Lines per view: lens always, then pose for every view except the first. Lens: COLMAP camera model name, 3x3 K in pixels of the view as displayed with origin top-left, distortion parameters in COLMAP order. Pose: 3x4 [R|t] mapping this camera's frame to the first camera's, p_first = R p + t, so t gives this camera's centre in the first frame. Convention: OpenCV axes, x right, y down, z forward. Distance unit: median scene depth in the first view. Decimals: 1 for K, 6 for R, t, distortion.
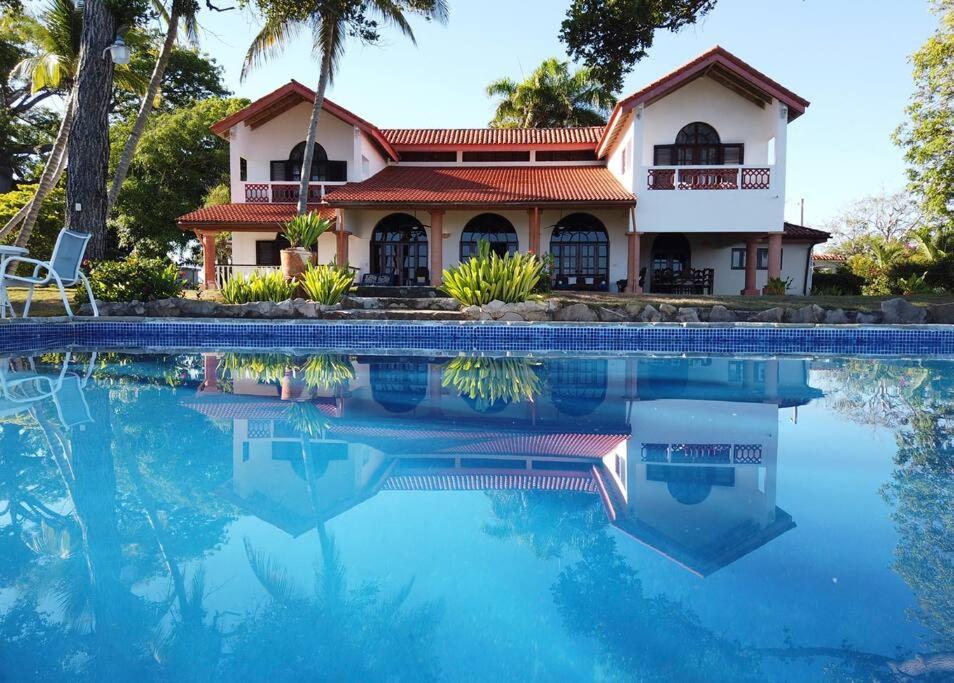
lens RADIAL K [[726.9, 0, 477.0], [0, 726.9, 341.5], [0, 0, 1]] dist [0.059727, 0.003666]
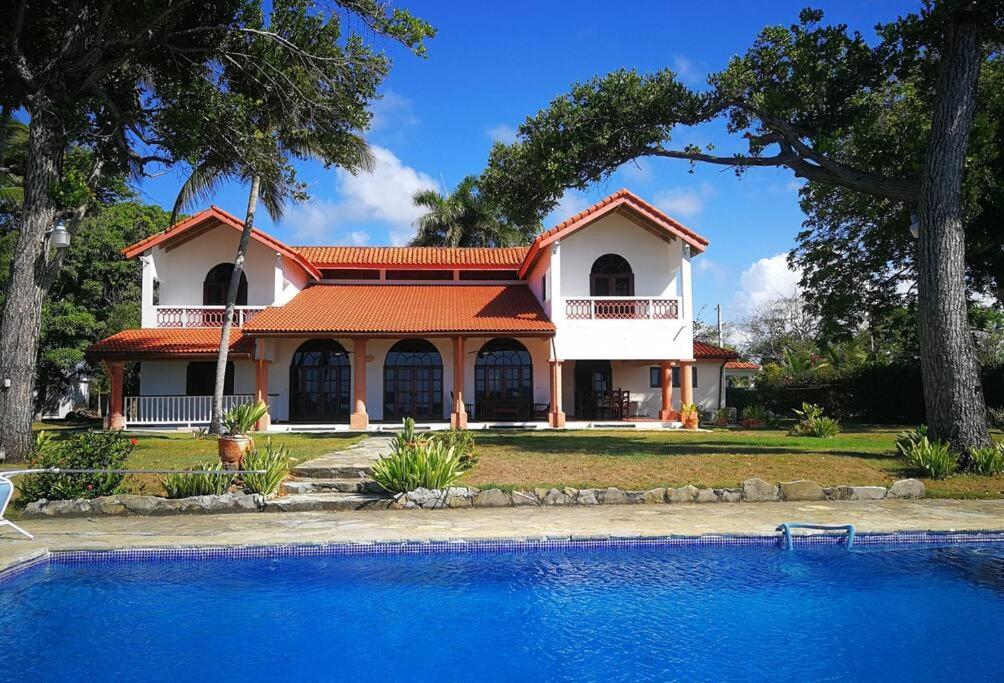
lens RADIAL K [[779.8, 0, 502.0], [0, 779.8, 341.5], [0, 0, 1]] dist [0.027476, -0.002117]
pose [[0.991558, -0.005337, 0.129553, -0.001336], [0.021132, 0.992445, -0.120853, -0.039077], [-0.127929, 0.122570, 0.984180, -0.067873]]
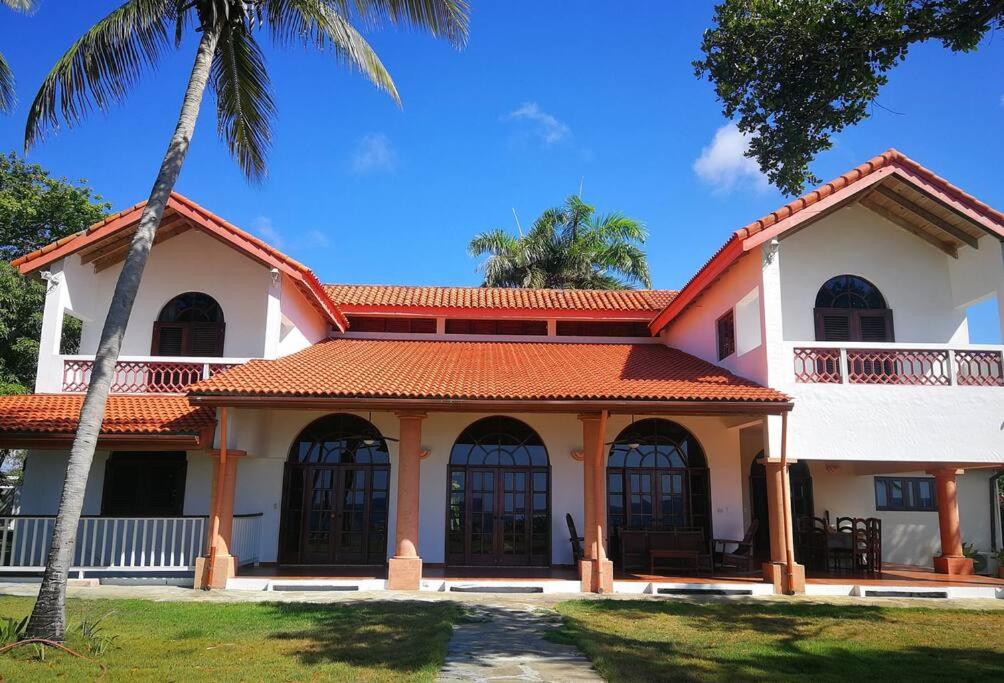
lens RADIAL K [[779.8, 0, 502.0], [0, 779.8, 341.5], [0, 0, 1]] dist [0.027476, -0.002117]
pose [[0.995744, 0.022388, 0.089399, -0.038150], [0.000721, 0.968123, -0.250475, -0.080174], [-0.092157, 0.249473, 0.963987, 0.398818]]
